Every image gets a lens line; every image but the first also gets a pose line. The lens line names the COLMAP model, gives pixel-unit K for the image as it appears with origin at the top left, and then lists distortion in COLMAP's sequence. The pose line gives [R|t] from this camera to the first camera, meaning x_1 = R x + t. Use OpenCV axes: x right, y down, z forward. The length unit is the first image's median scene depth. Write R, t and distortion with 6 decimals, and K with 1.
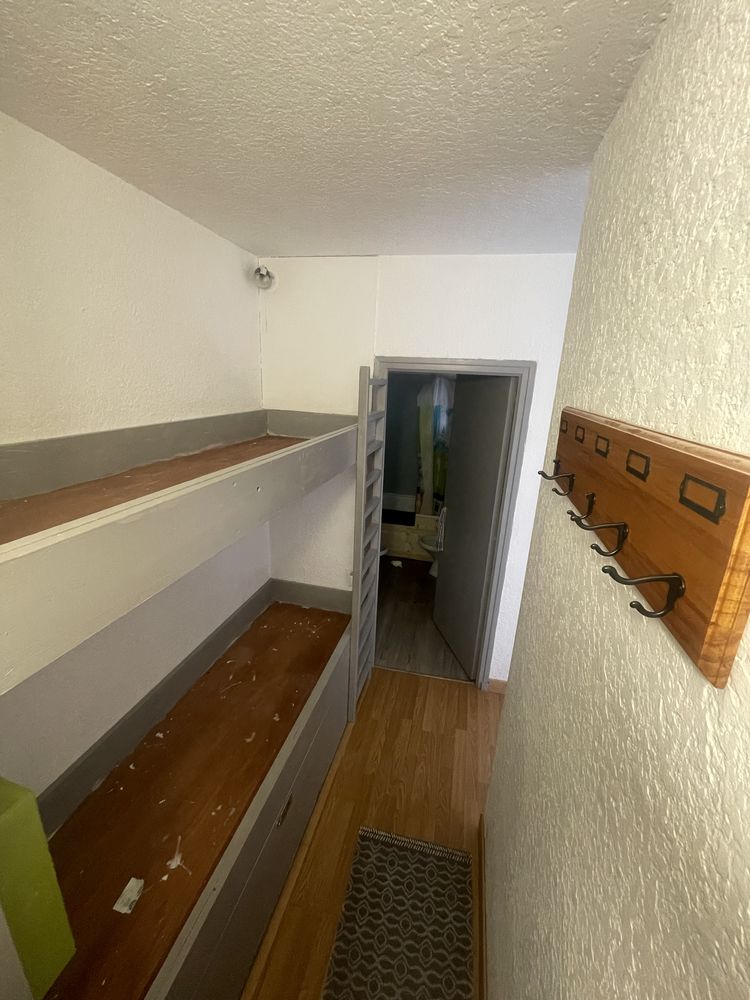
lens RADIAL K [[406.0, 0, 375.4], [0, 406.0, 499.1], [0, 0, 1]] dist [-0.003227, -0.000806]
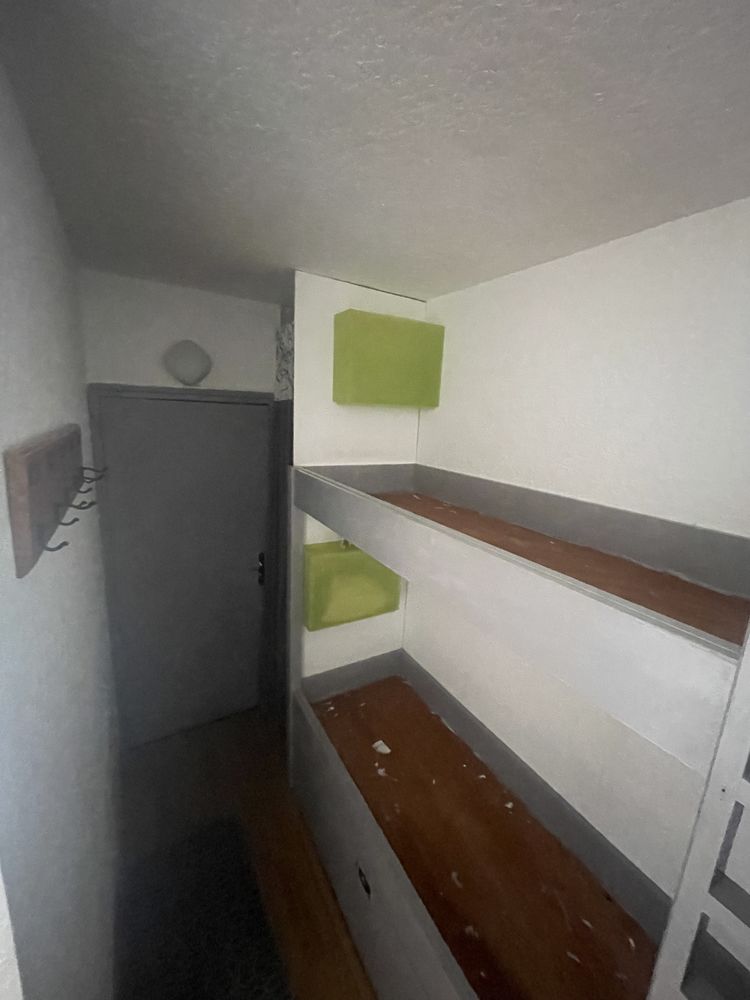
lens RADIAL K [[406.0, 0, 374.3], [0, 406.0, 500.1], [0, 0, 1]] dist [-0.003227, -0.000806]
pose [[-0.724116, 0.072968, -0.685808, 0.326175], [-0.269099, 0.885678, 0.378364, -0.357172], [0.635013, 0.458530, -0.621698, 1.139712]]
